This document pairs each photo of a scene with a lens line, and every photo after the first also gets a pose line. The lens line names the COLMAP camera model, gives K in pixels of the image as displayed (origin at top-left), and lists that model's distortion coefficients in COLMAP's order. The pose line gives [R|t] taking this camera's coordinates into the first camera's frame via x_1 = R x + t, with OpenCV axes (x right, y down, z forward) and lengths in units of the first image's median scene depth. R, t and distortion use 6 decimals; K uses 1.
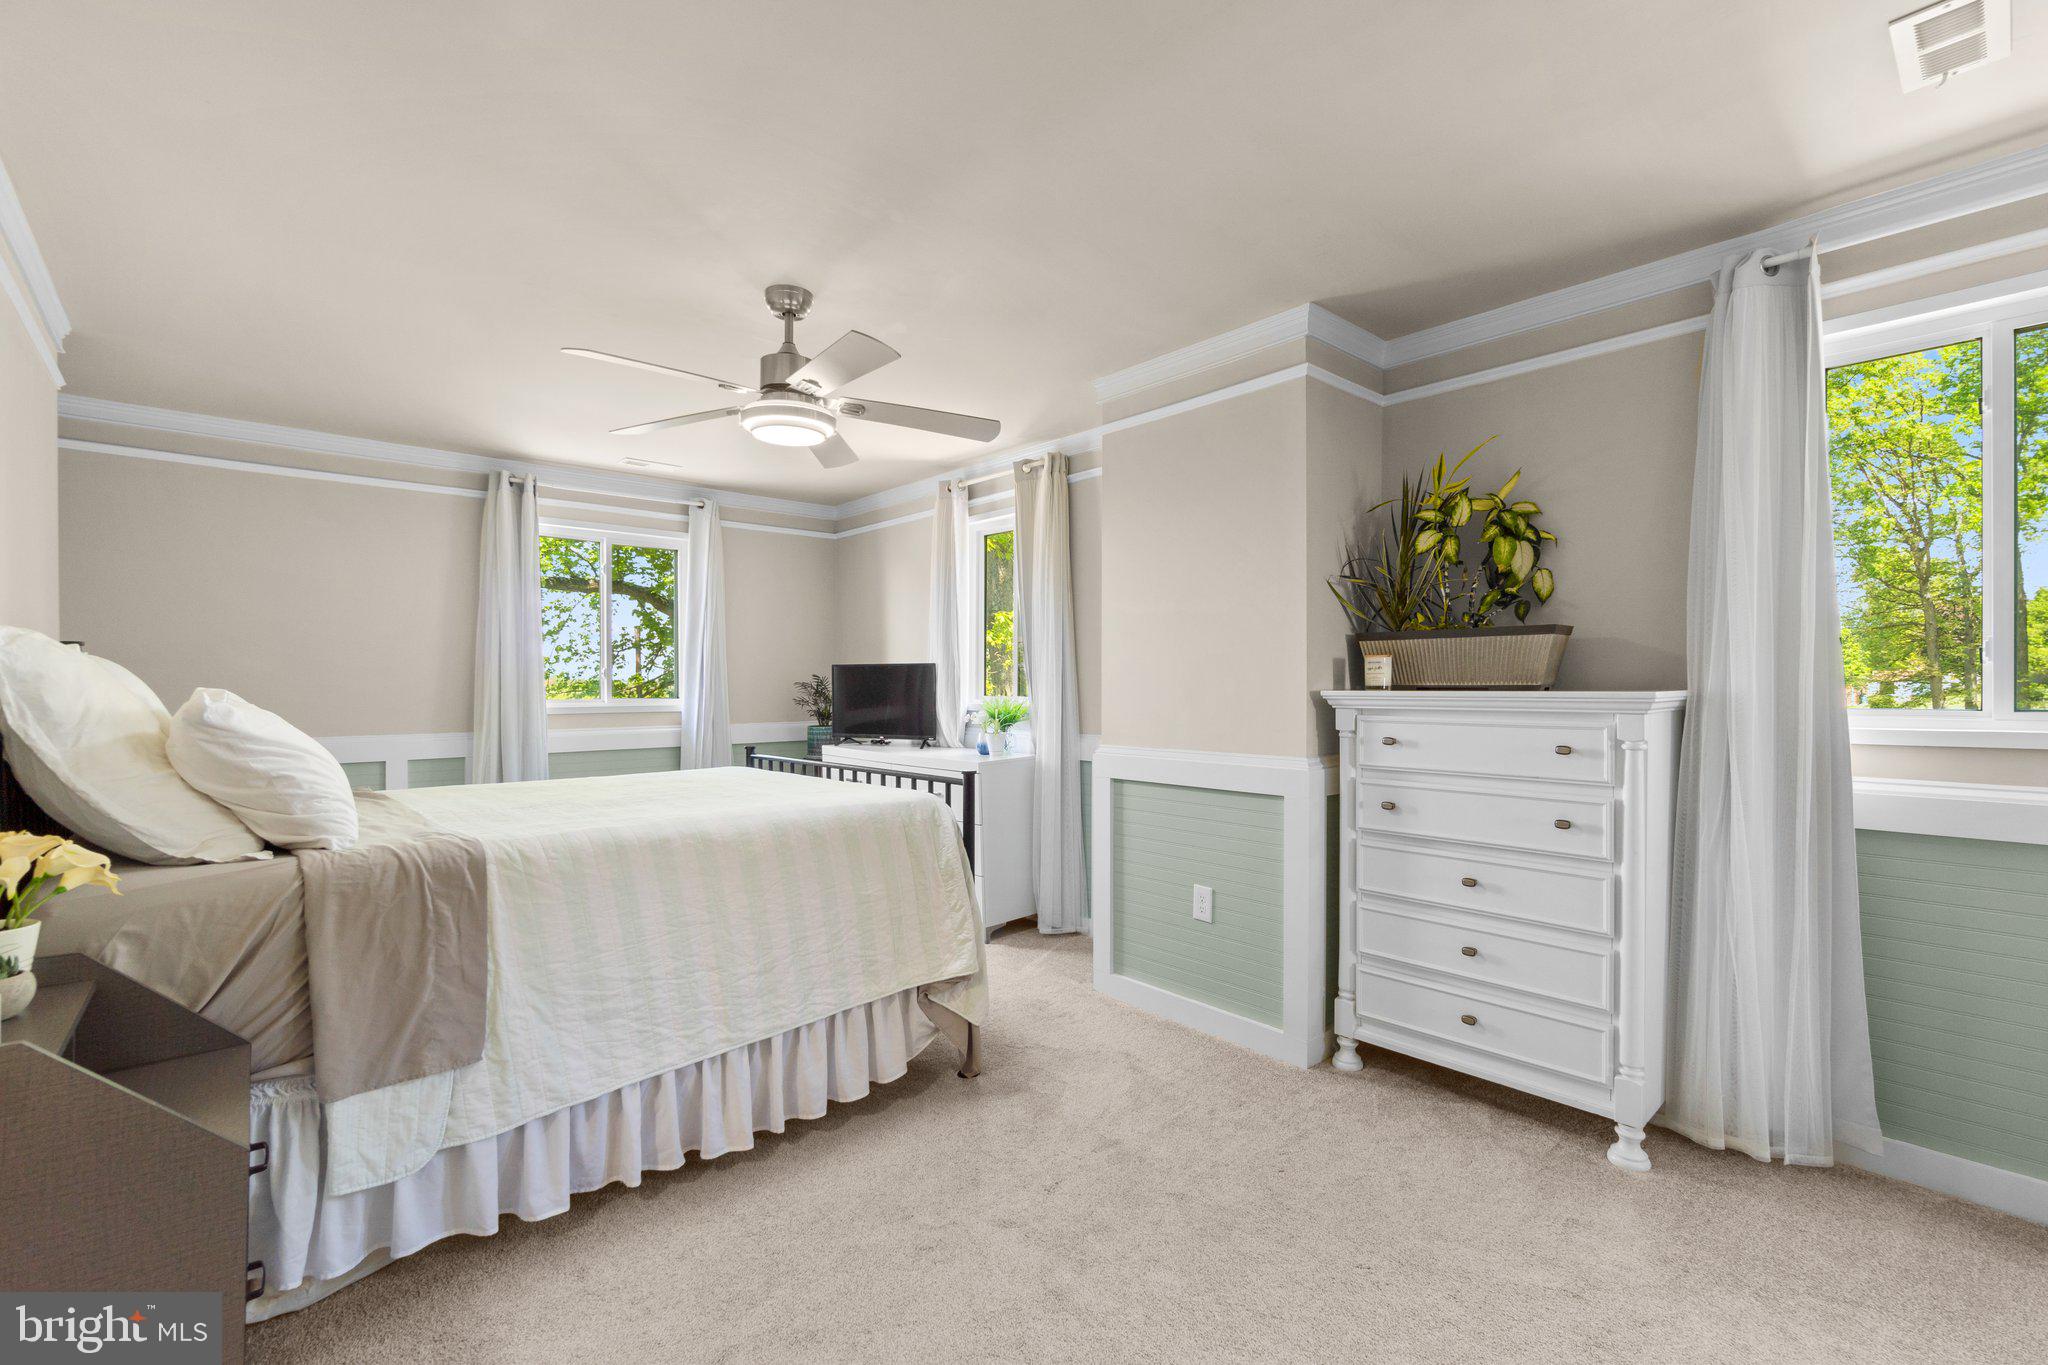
lens RADIAL K [[887.3, 0, 1024.3], [0, 887.3, 709.5], [0, 0, 1]] dist [0.000083, 0.000429]
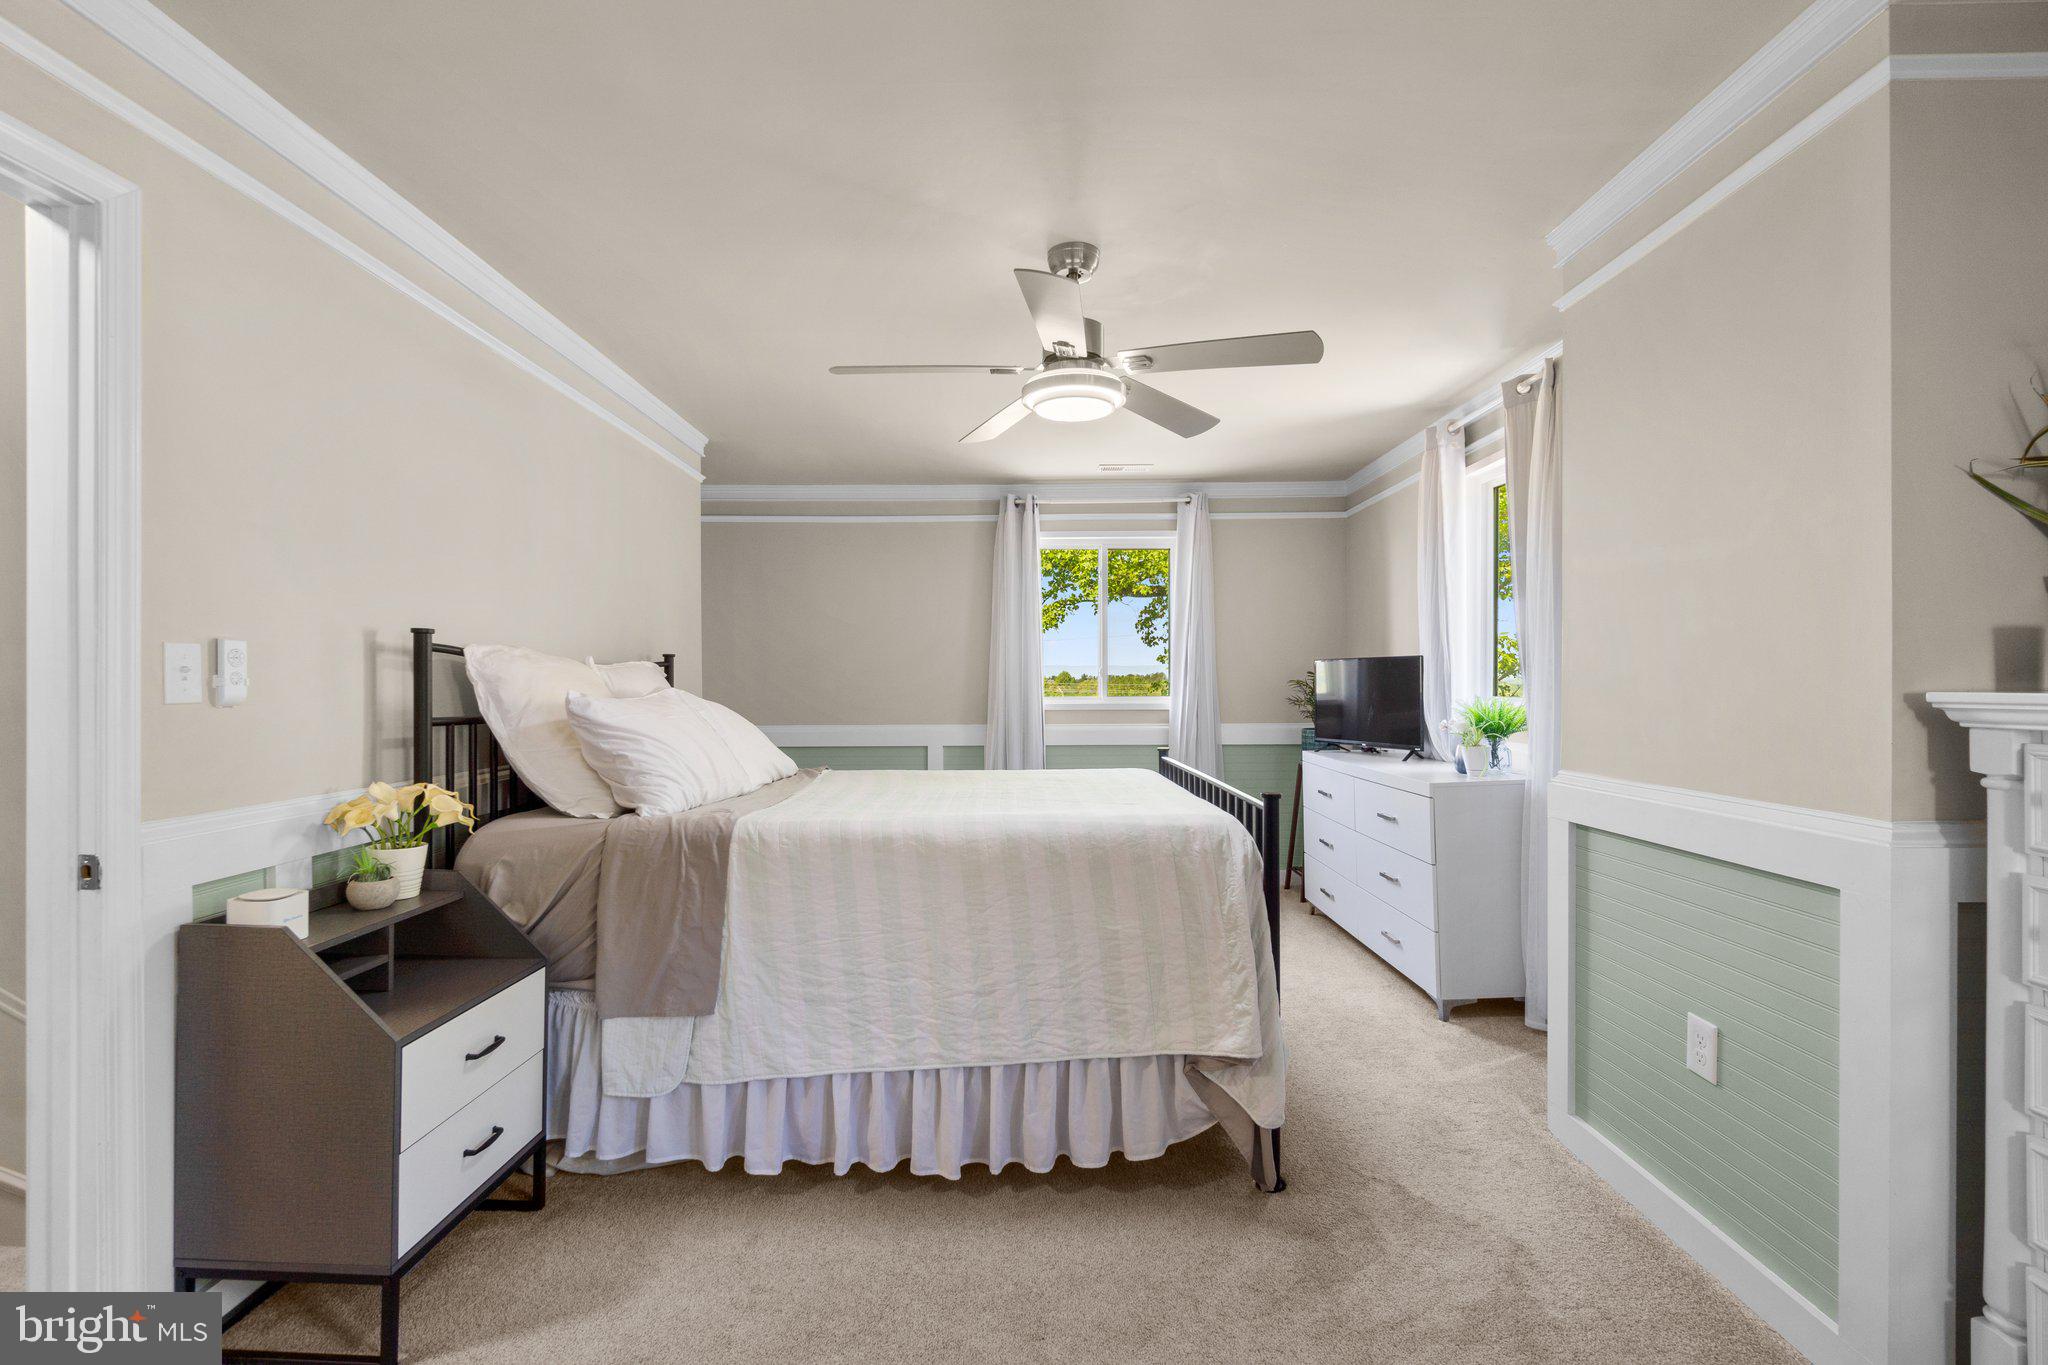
lens RADIAL K [[880.4, 0, 1024.1], [0, 880.4, 701.1], [0, 0, 1]] dist [-0.000880, 0.001498]
pose [[0.742094, 0.011767, -0.670192, 0.304102], [-0.016462, 0.999864, -0.000673, -0.007786], [0.670093, 0.011532, 0.742187, 0.299565]]
